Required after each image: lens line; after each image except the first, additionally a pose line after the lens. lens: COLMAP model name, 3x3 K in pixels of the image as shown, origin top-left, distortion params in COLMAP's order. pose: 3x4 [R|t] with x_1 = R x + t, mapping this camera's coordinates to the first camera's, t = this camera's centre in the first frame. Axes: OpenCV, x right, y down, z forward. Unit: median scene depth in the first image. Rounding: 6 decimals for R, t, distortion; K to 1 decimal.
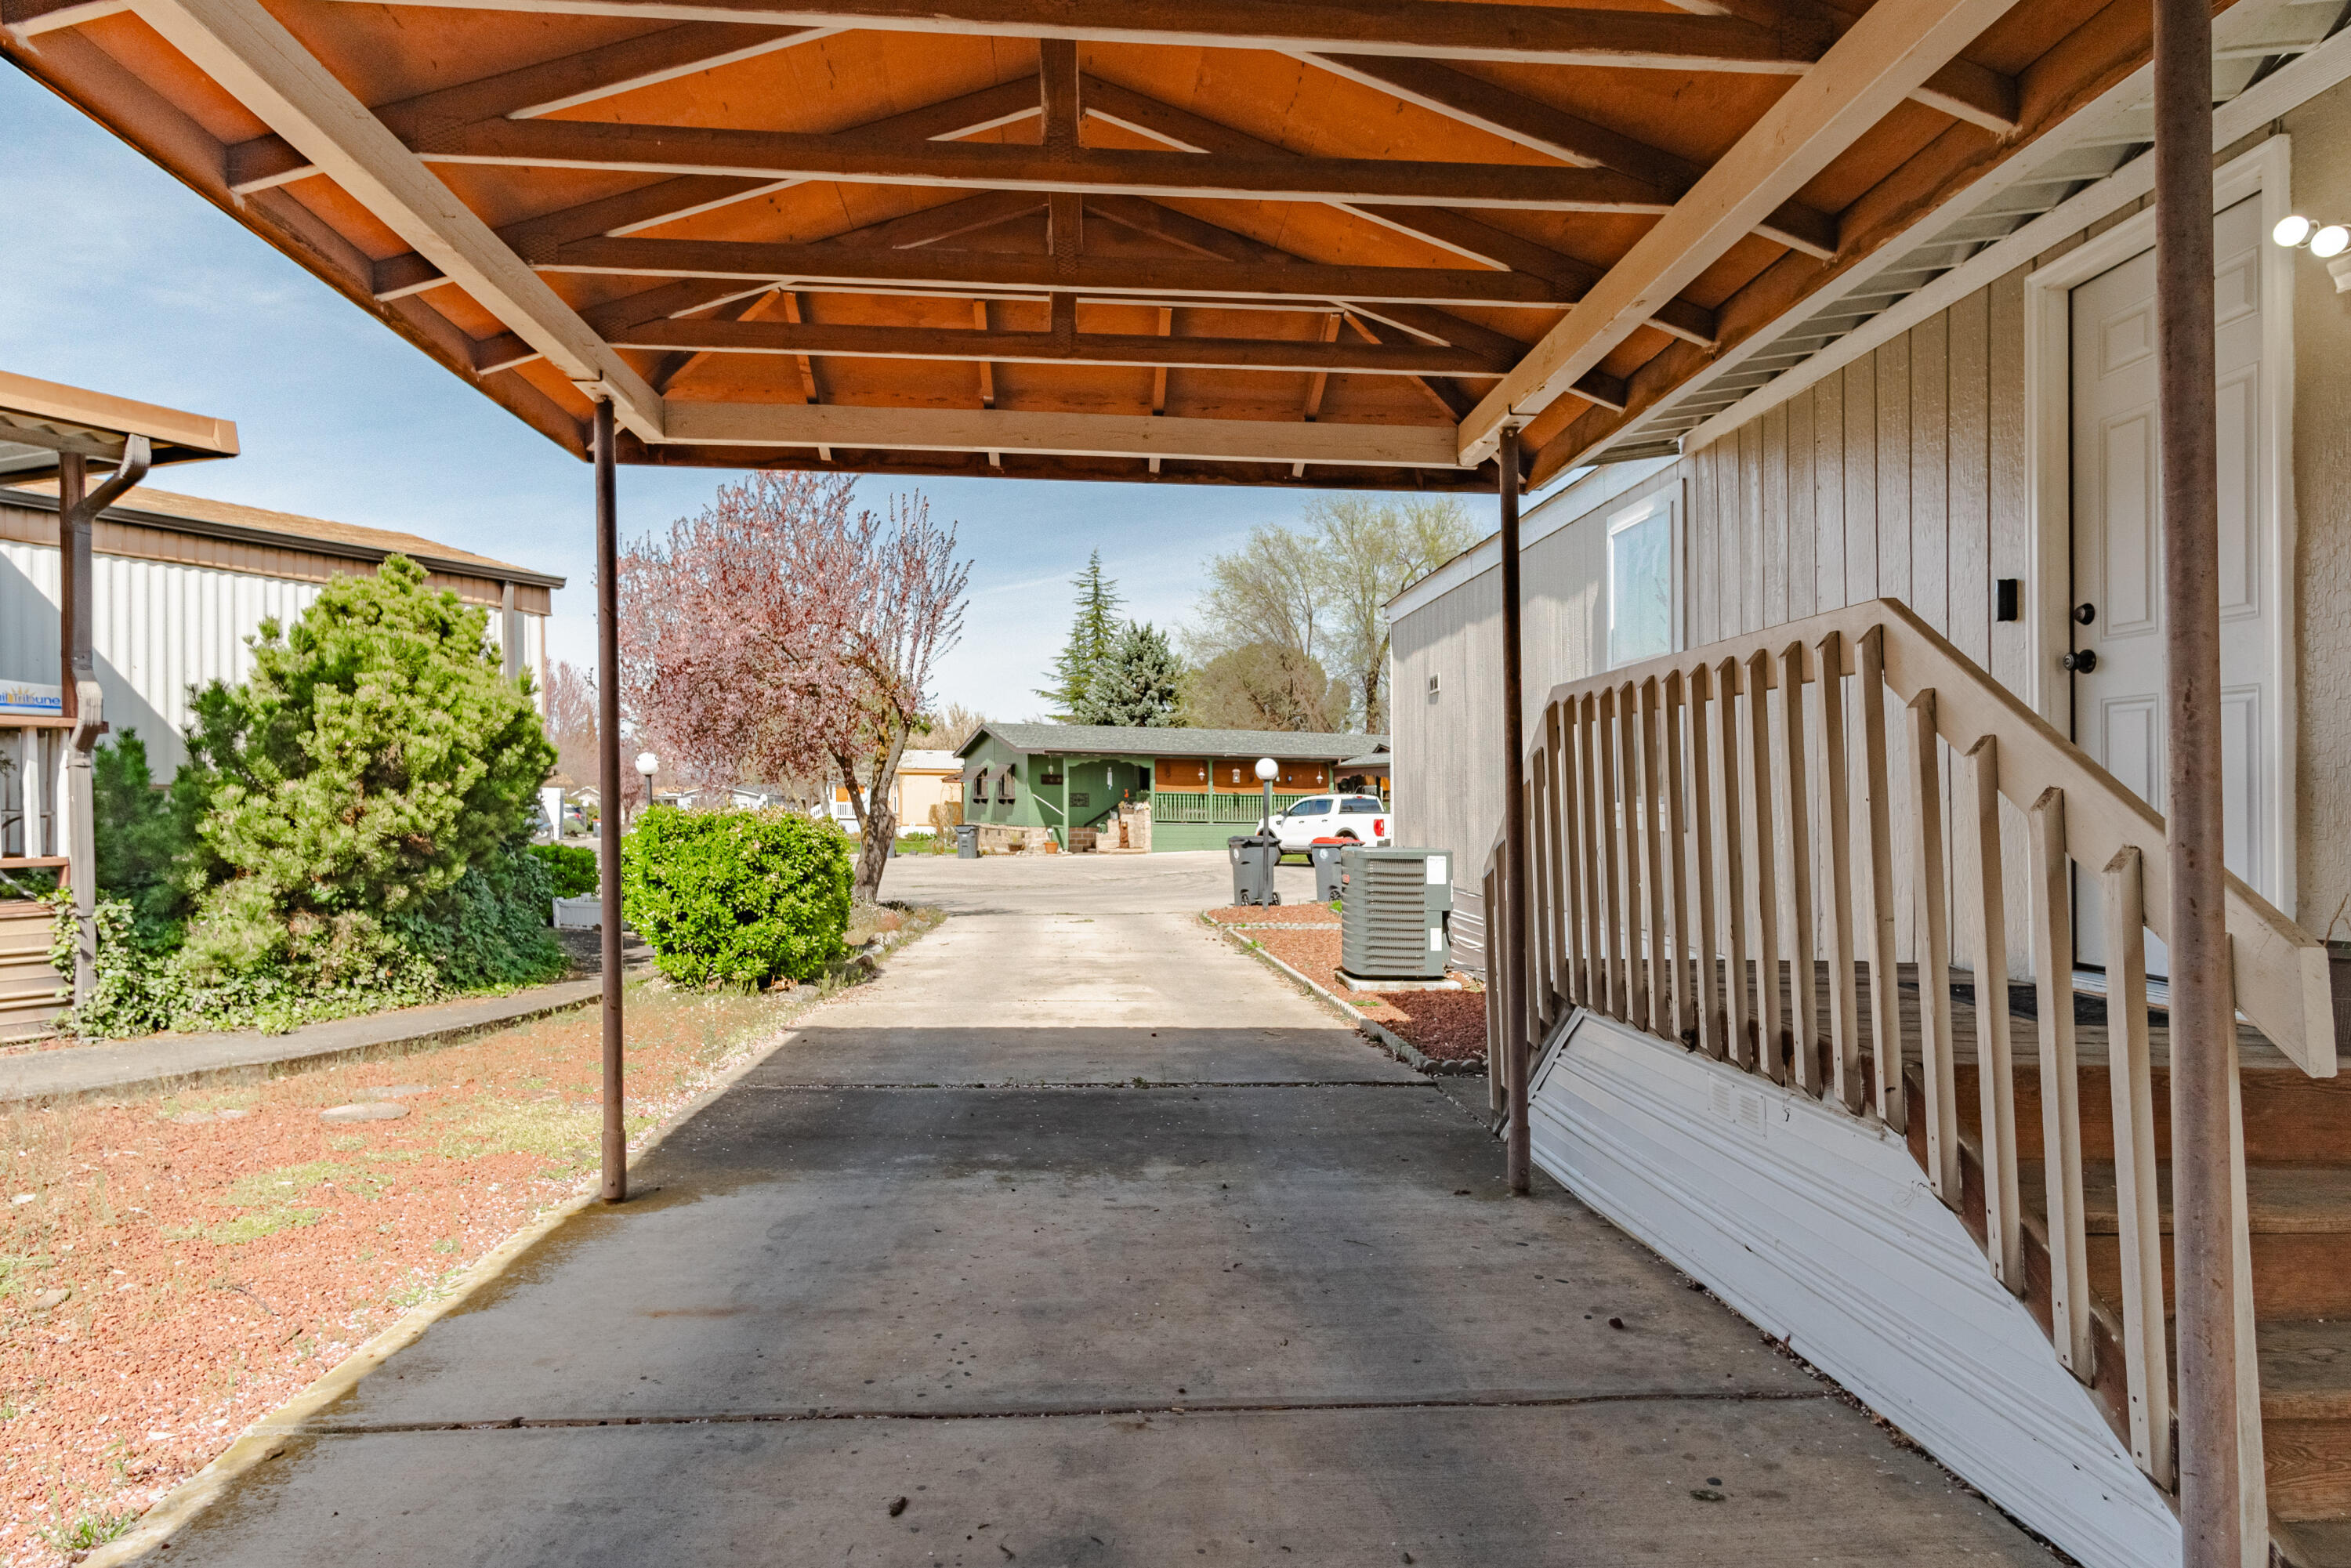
lens RADIAL K [[1339.8, 0, 1175.5], [0, 1339.8, 784.0], [0, 0, 1]] dist [0.004160, 0.001259]
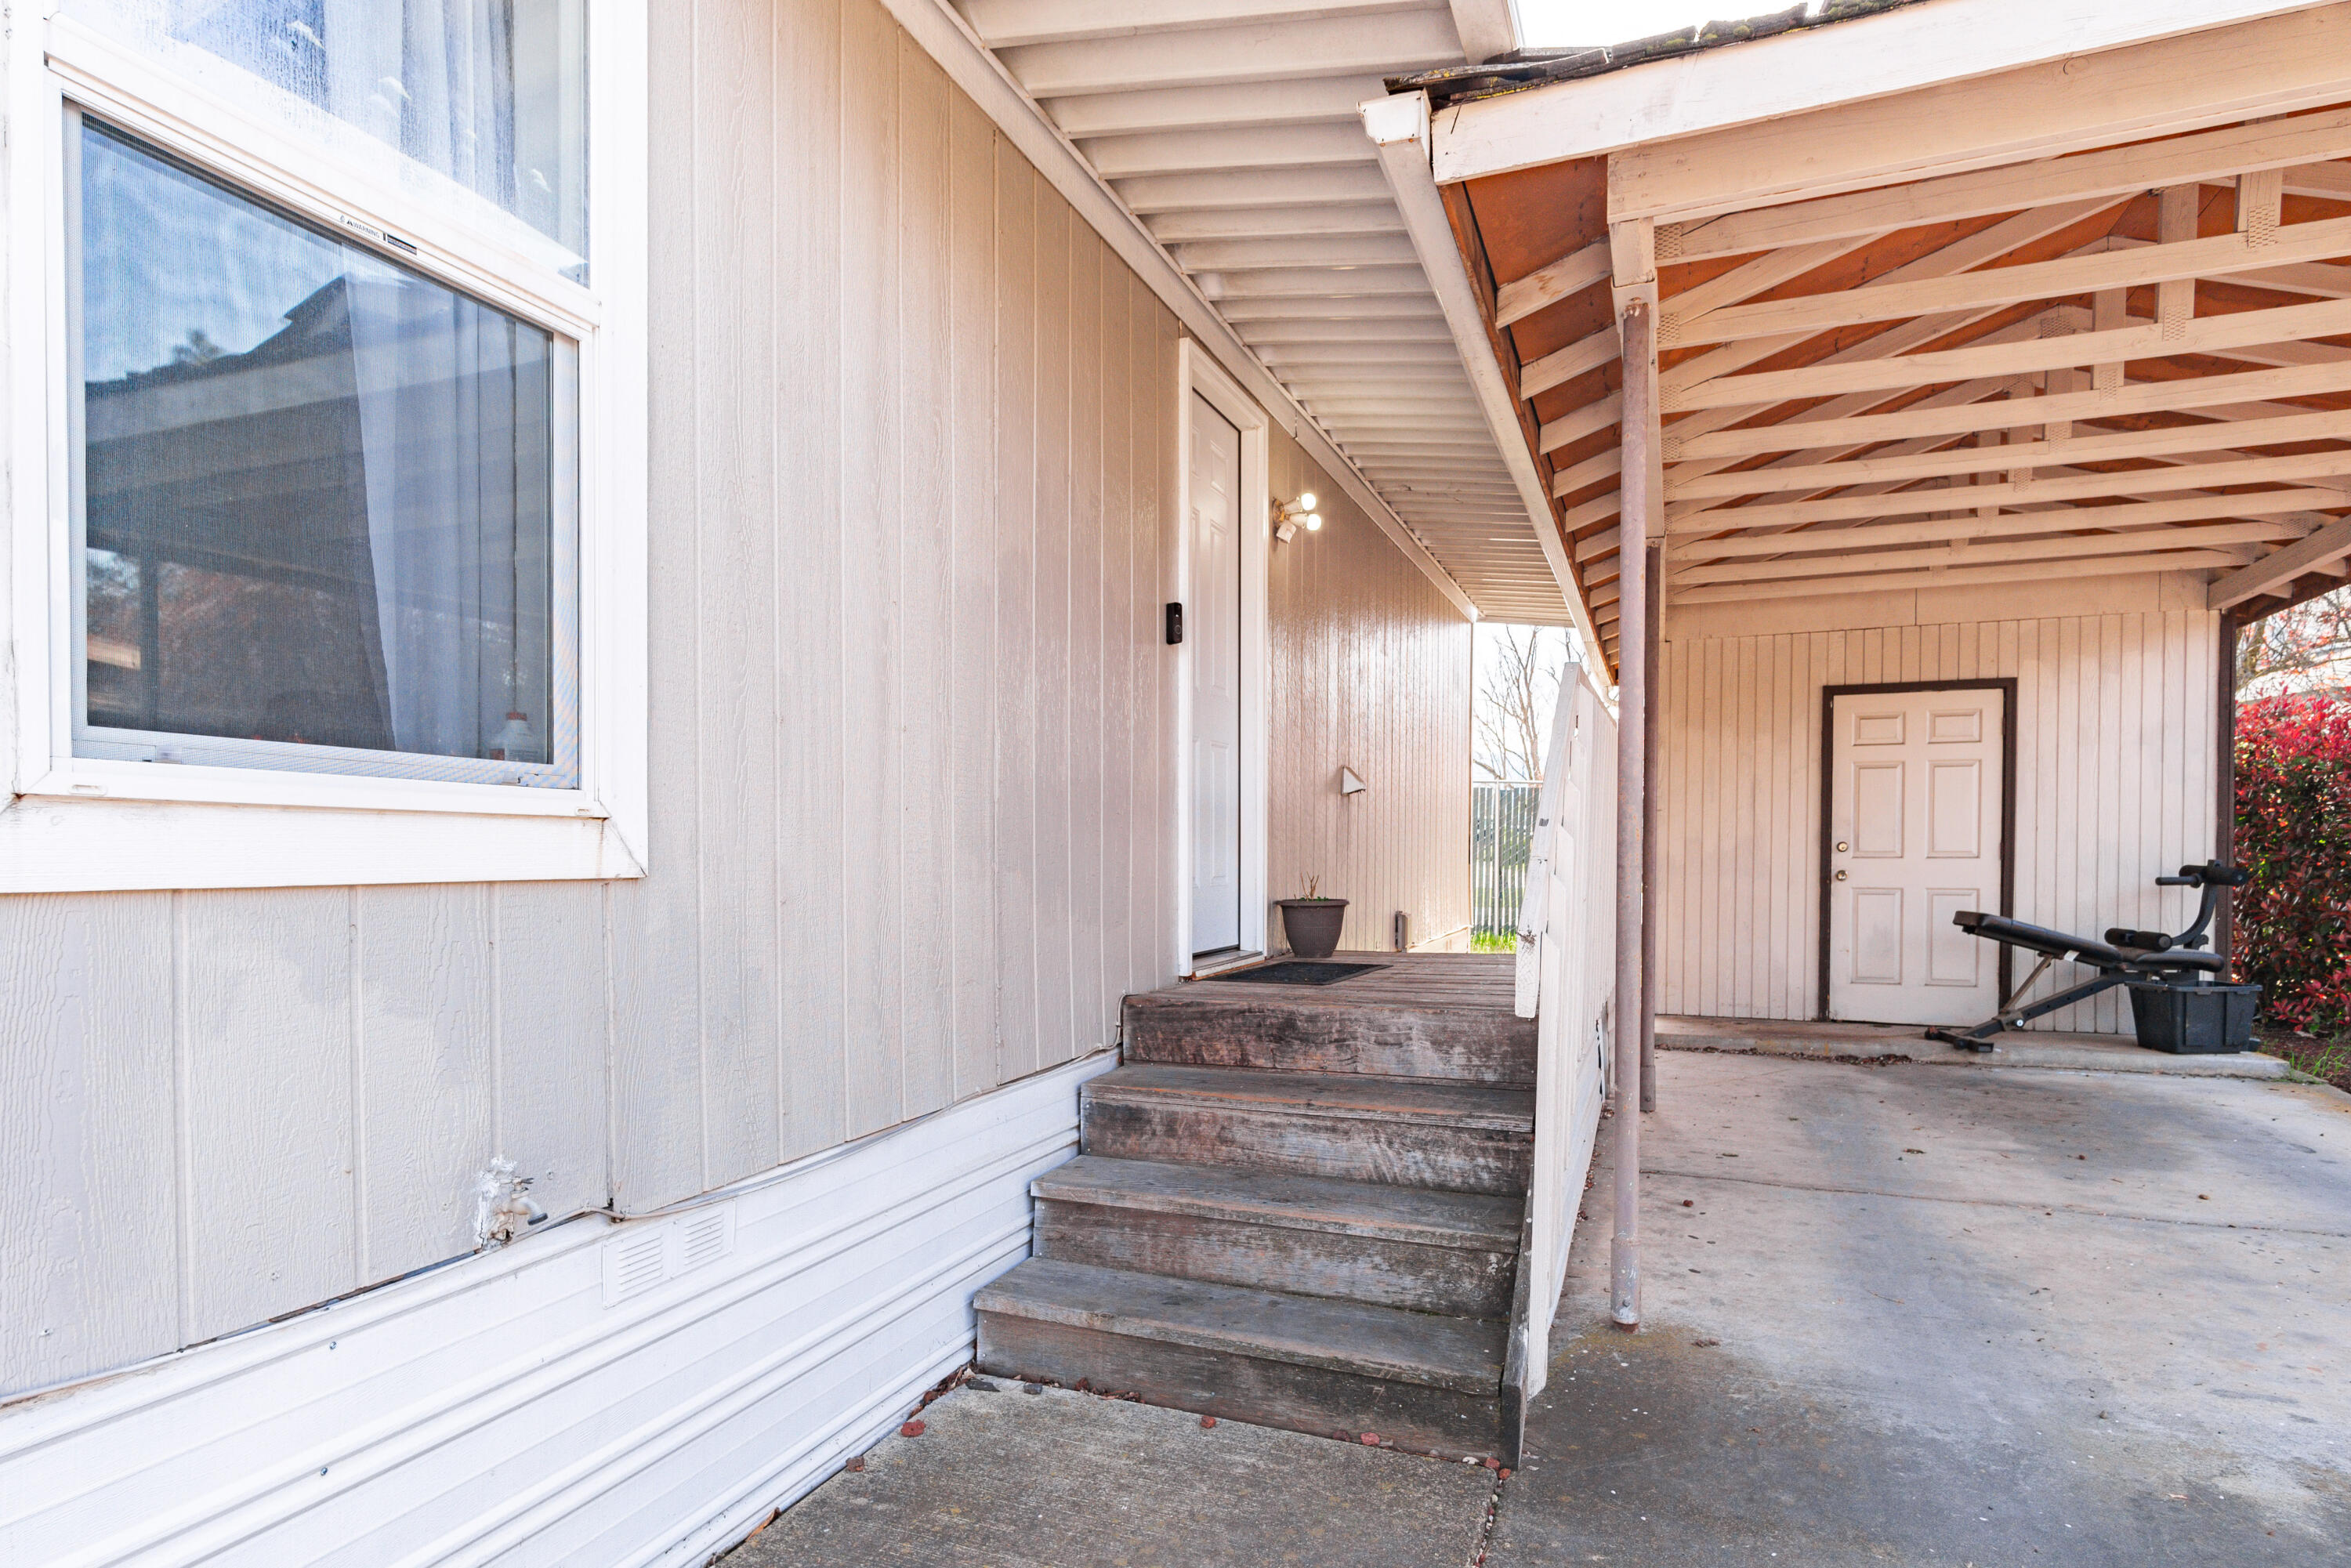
lens RADIAL K [[1317.3, 0, 1168.9], [0, 1317.3, 849.3], [0, 0, 1]] dist [0.005189, 0.001084]
pose [[-0.906487, -0.007710, 0.422163, 0.190275], [-0.012035, 0.999899, -0.007580, 0.046800], [-0.422062, -0.011952, -0.906488, 1.904503]]
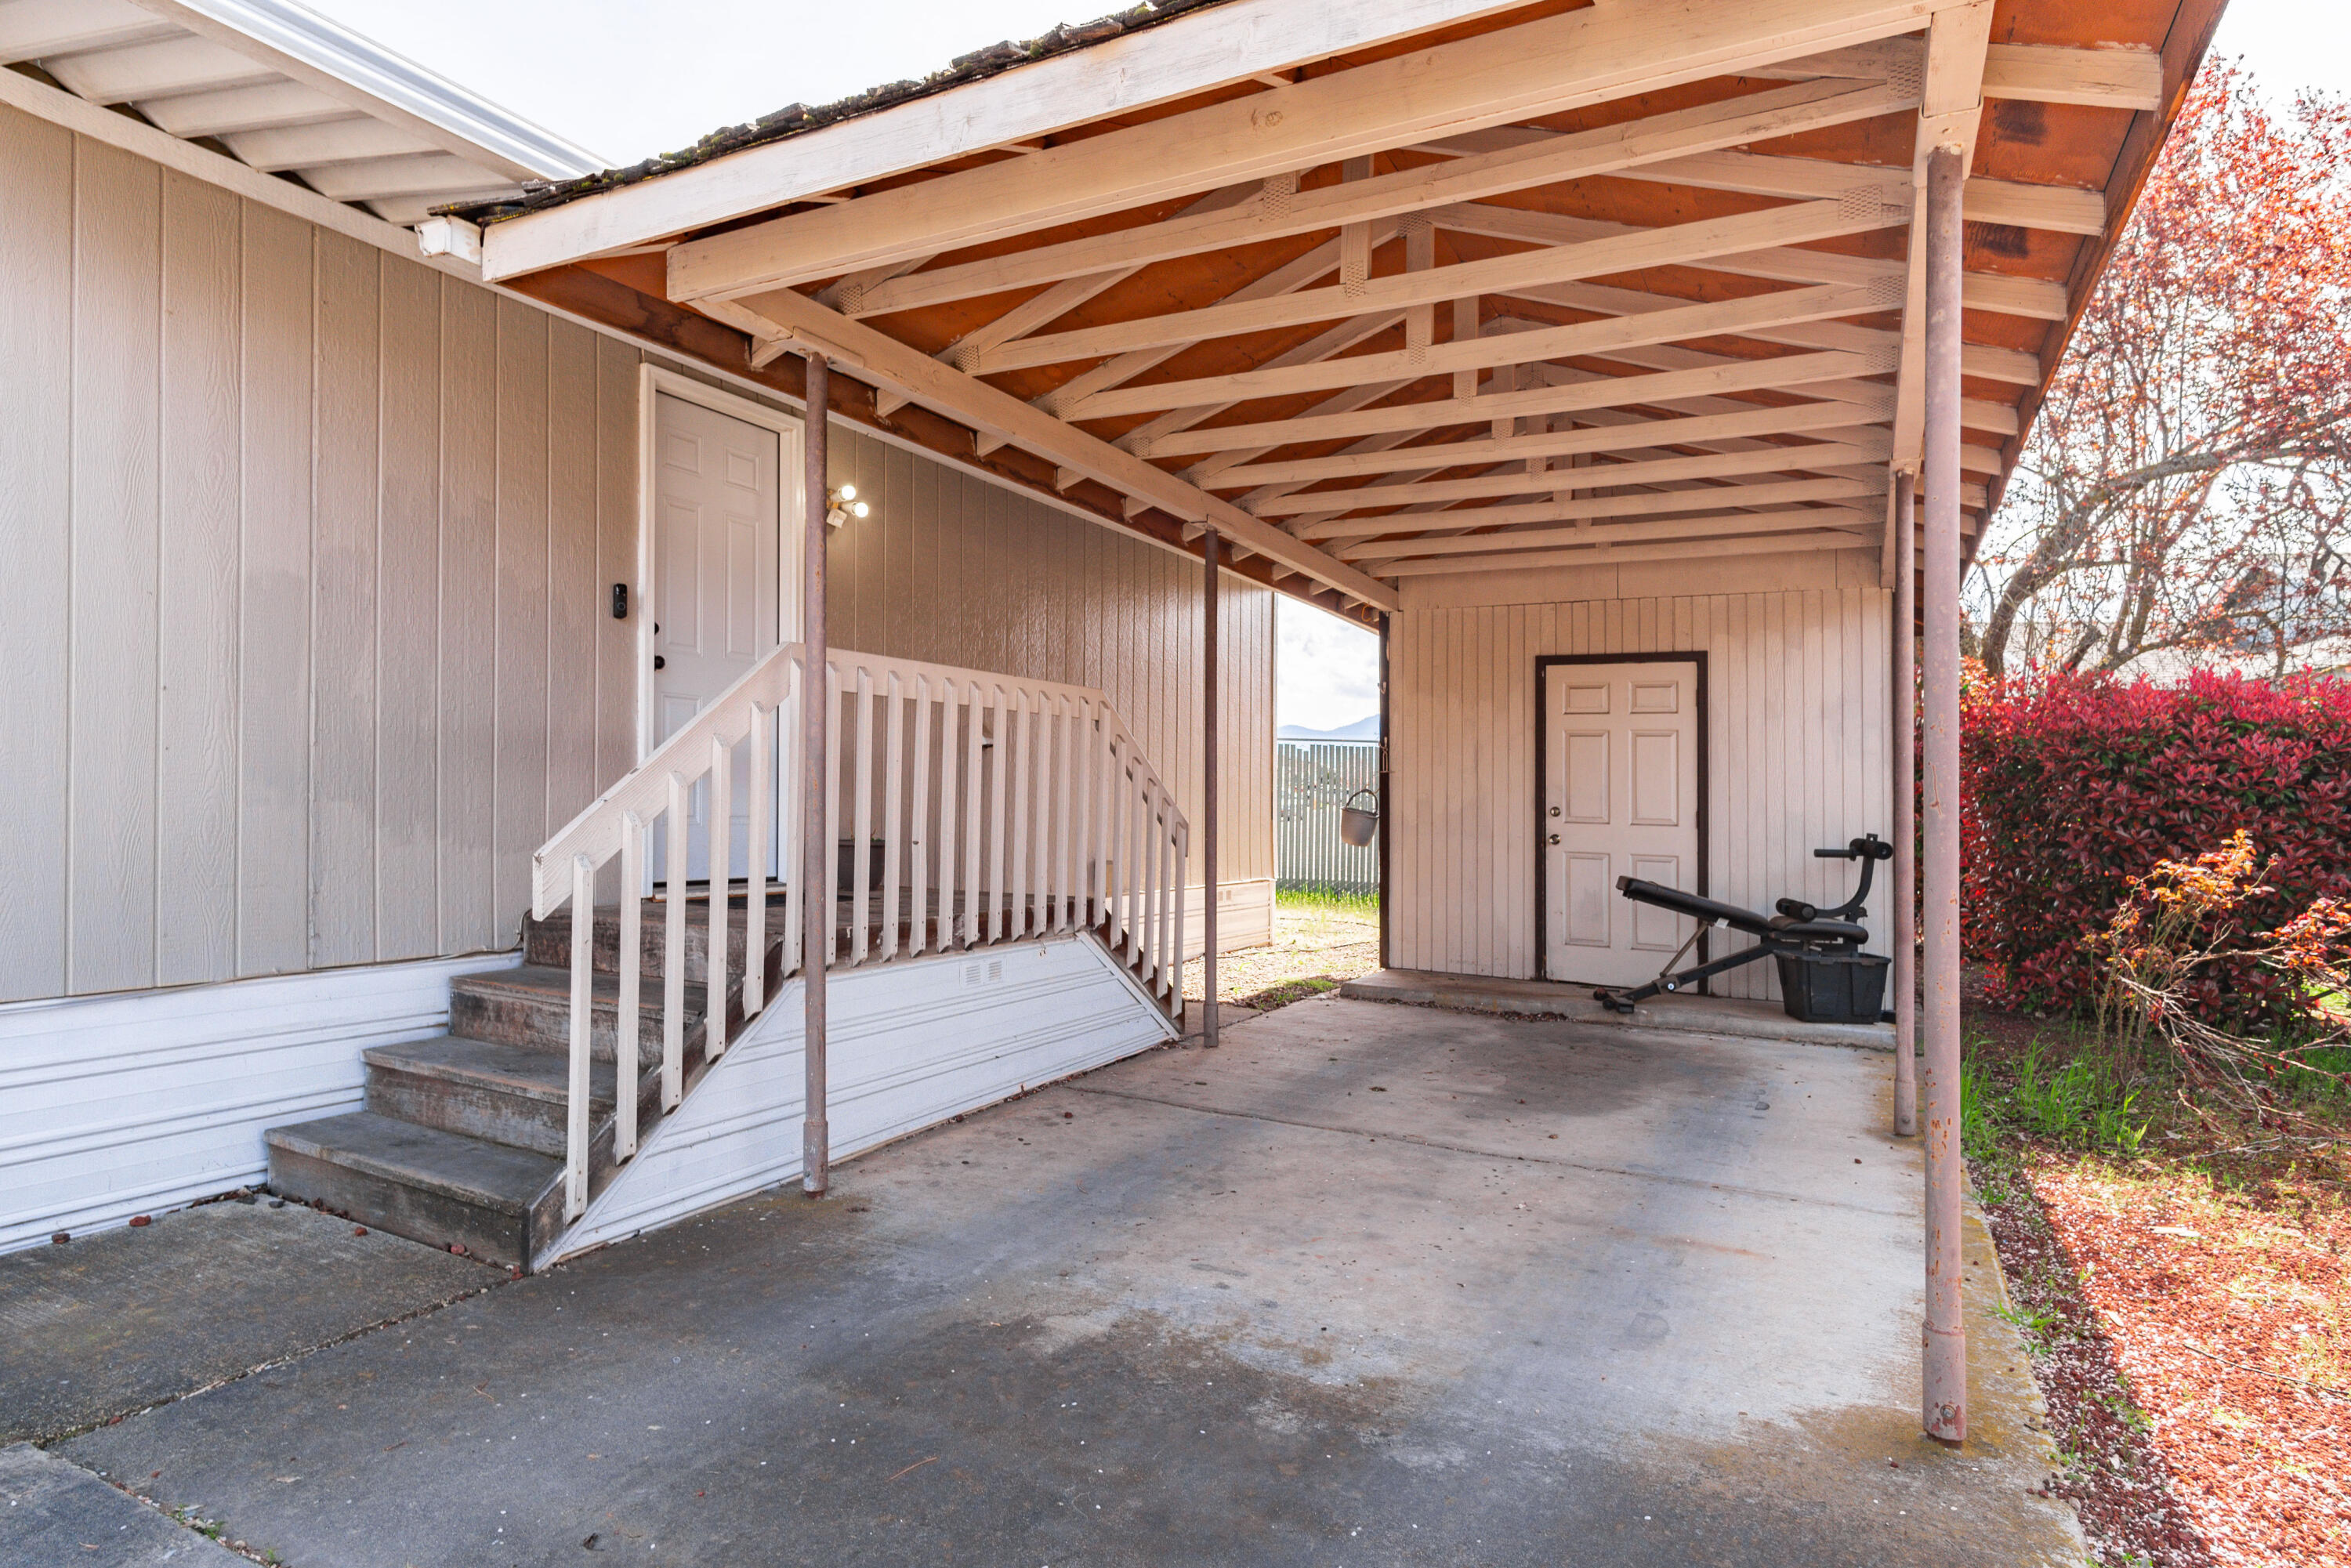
lens RADIAL K [[1339.8, 0, 1175.5], [0, 1339.8, 784.0], [0, 0, 1]] dist [0.004160, 0.001259]
pose [[-0.852931, -0.024871, 0.521430, -0.442623], [-0.040797, 0.998985, -0.019083, 0.037027], [-0.520427, -0.037549, -0.853080, 1.765876]]
